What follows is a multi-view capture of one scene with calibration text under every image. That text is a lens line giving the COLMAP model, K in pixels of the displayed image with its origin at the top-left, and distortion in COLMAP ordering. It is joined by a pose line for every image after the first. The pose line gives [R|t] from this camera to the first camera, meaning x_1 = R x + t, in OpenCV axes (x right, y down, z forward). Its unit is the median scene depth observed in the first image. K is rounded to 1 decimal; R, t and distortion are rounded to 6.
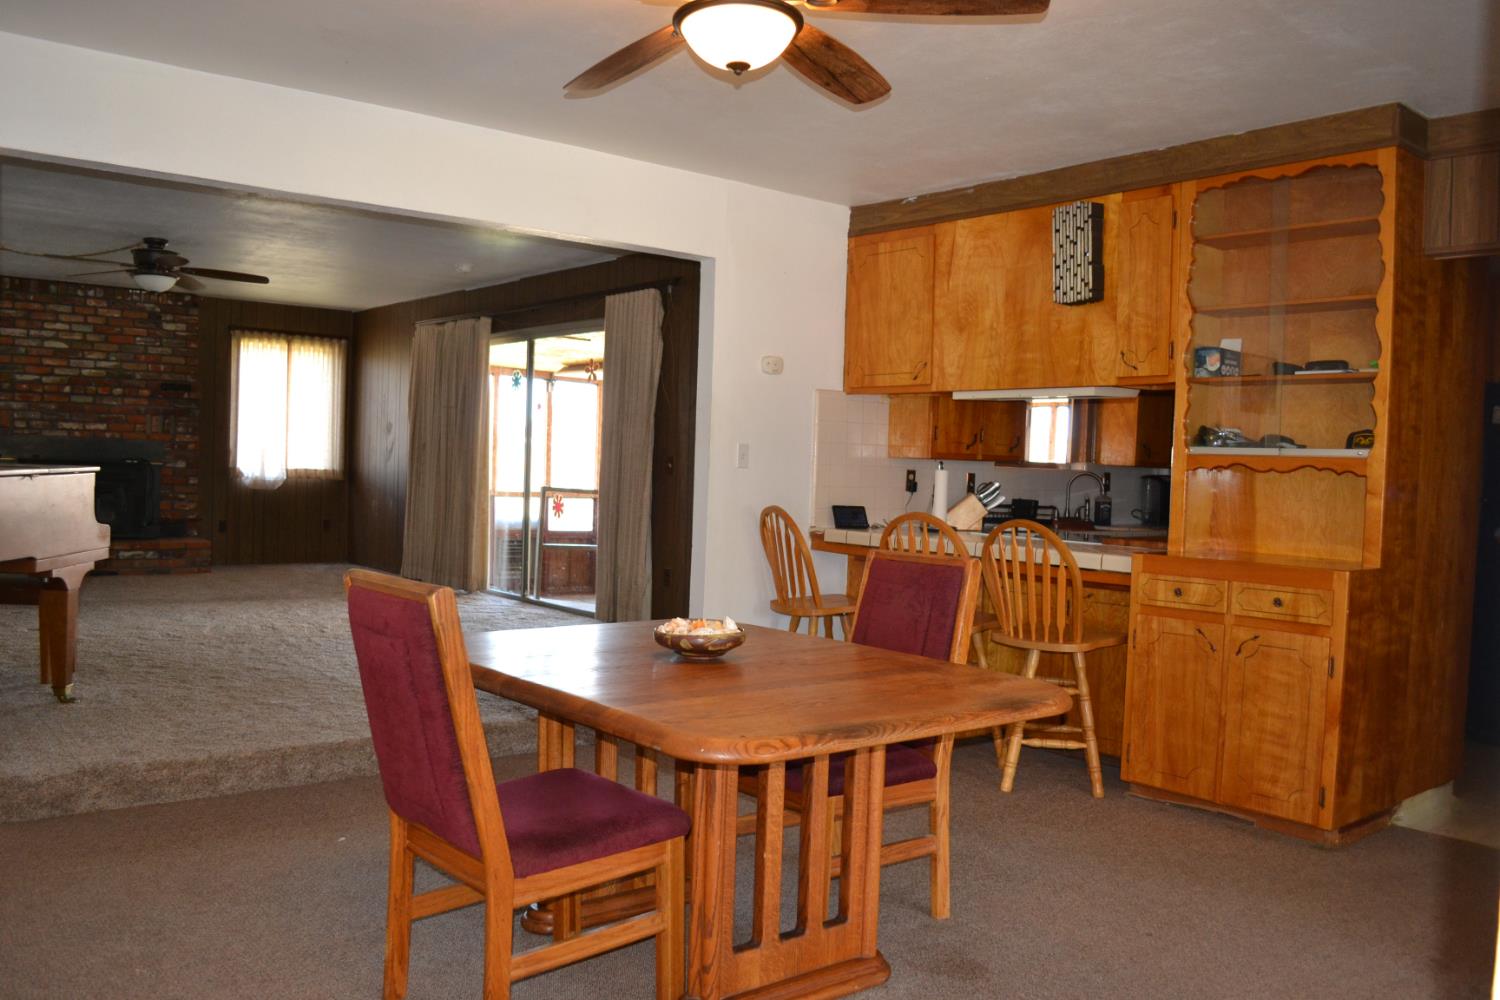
lens RADIAL K [[1206.5, 0, 748.5], [0, 1206.5, 503.0], [0, 0, 1]] dist [-0.078159, 0.003531]
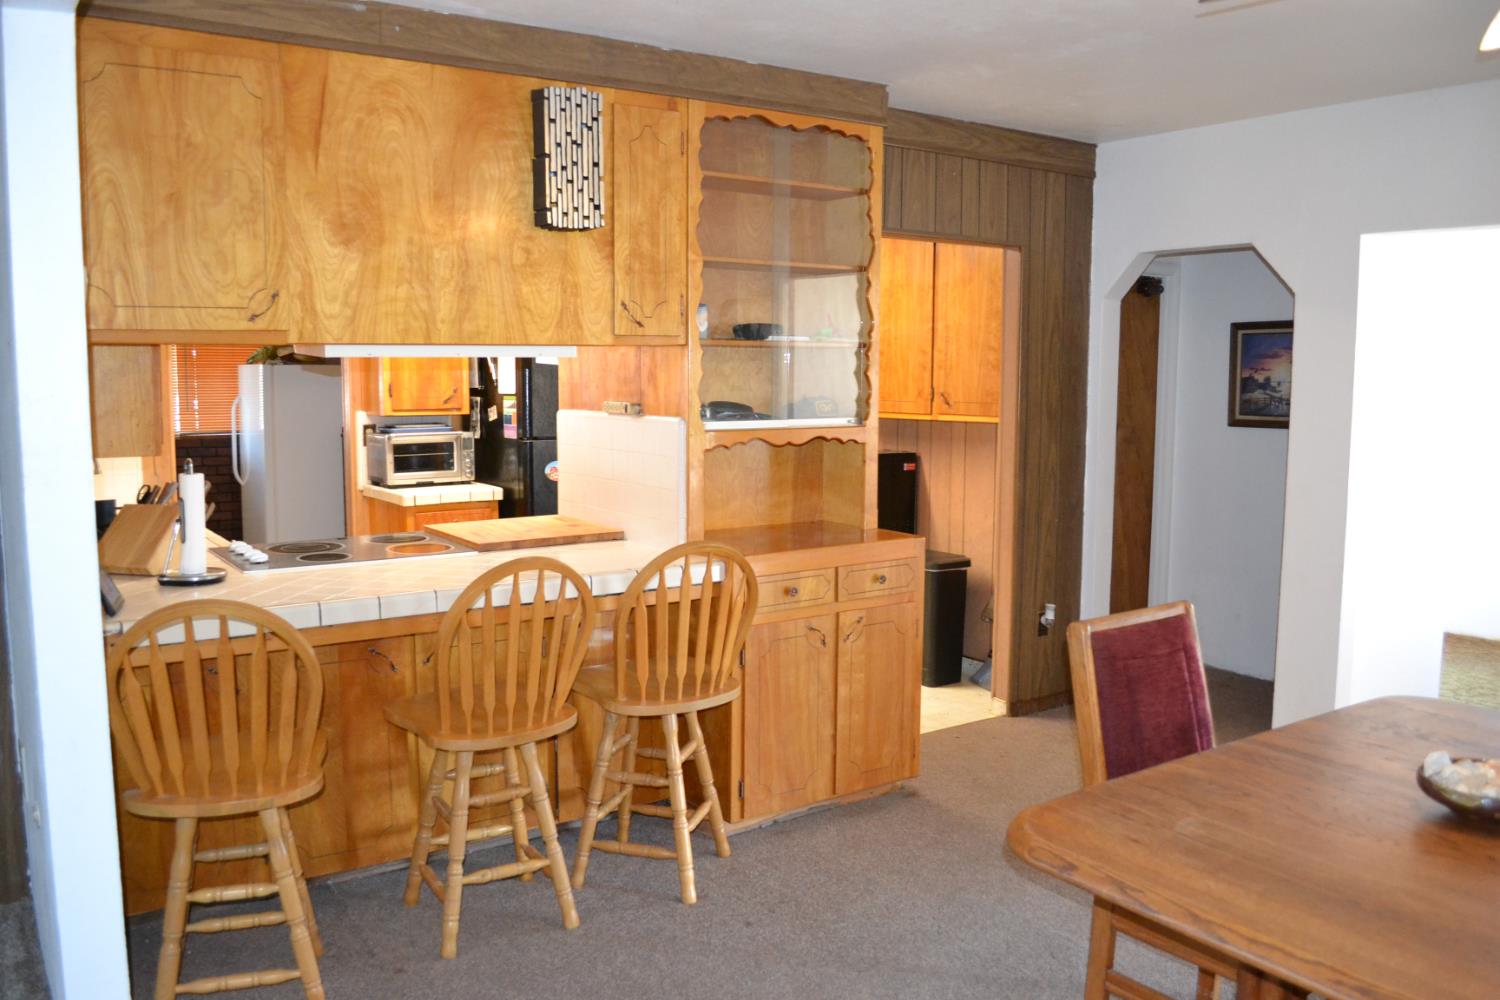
lens RADIAL K [[1206.5, 0, 747.0], [0, 1206.5, 500.8], [0, 0, 1]] dist [-0.078159, 0.003531]
pose [[0.086754, -0.137971, 0.986630, -0.231029], [0.035152, 0.990171, 0.135375, -0.051078], [-0.995609, 0.022938, 0.090751, 0.428227]]
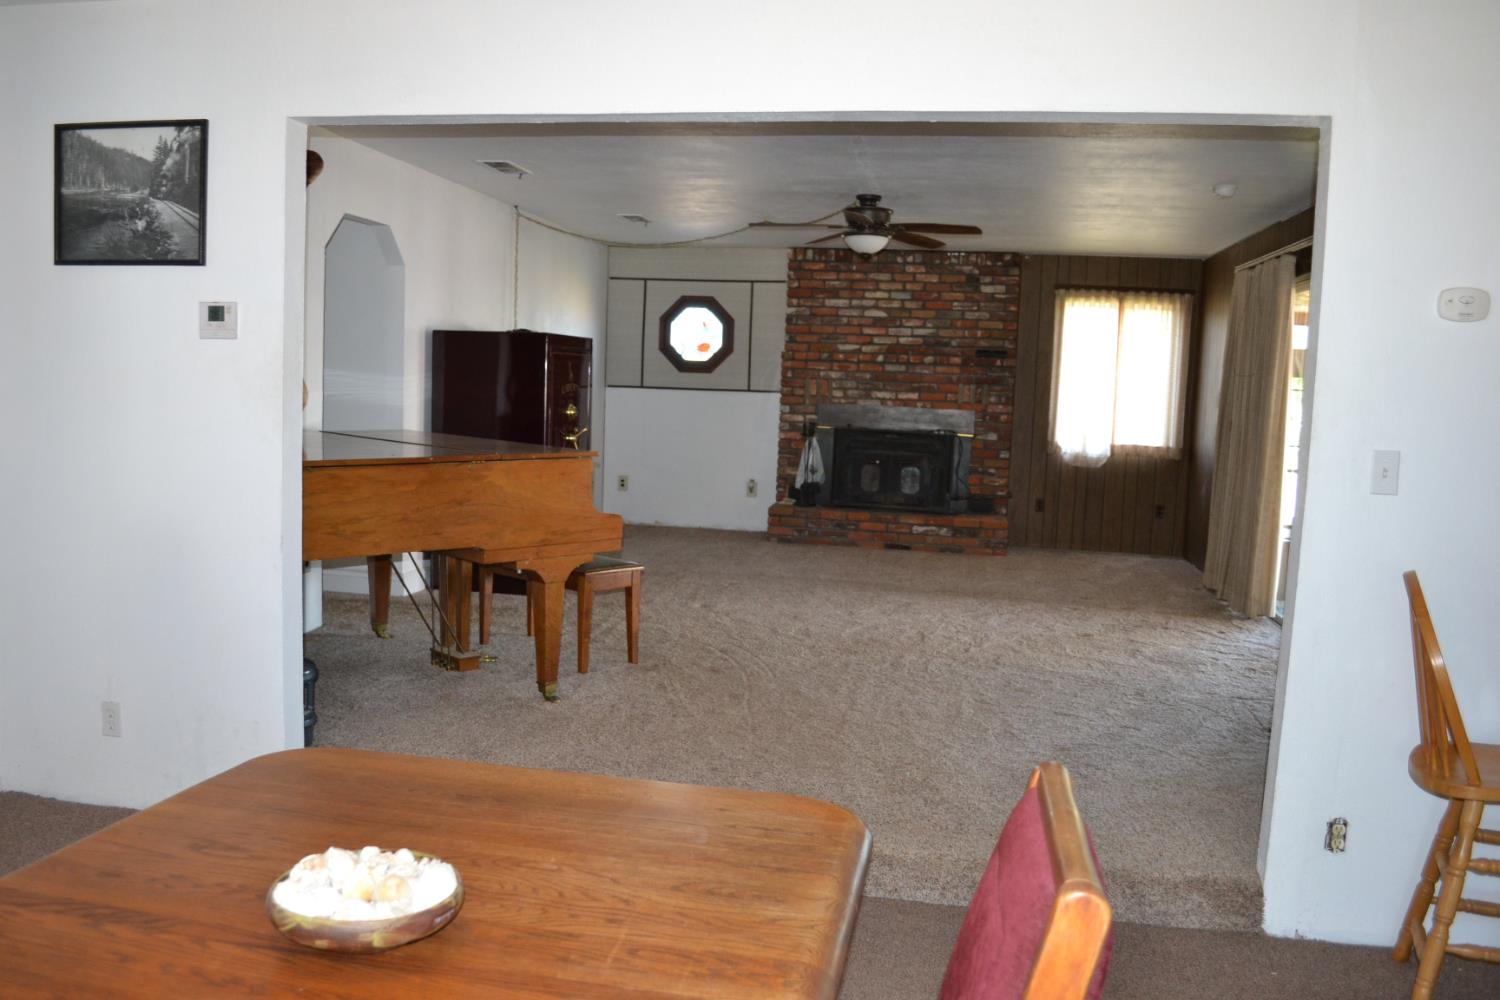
lens RADIAL K [[1206.5, 0, 750.9], [0, 1206.5, 496.2], [0, 0, 1]] dist [-0.078159, 0.003531]
pose [[0.647550, 0.064804, -0.759263, 0.126169], [-0.043449, 0.997896, 0.048115, -0.024336], [0.760783, 0.001832, 0.649003, 0.252589]]
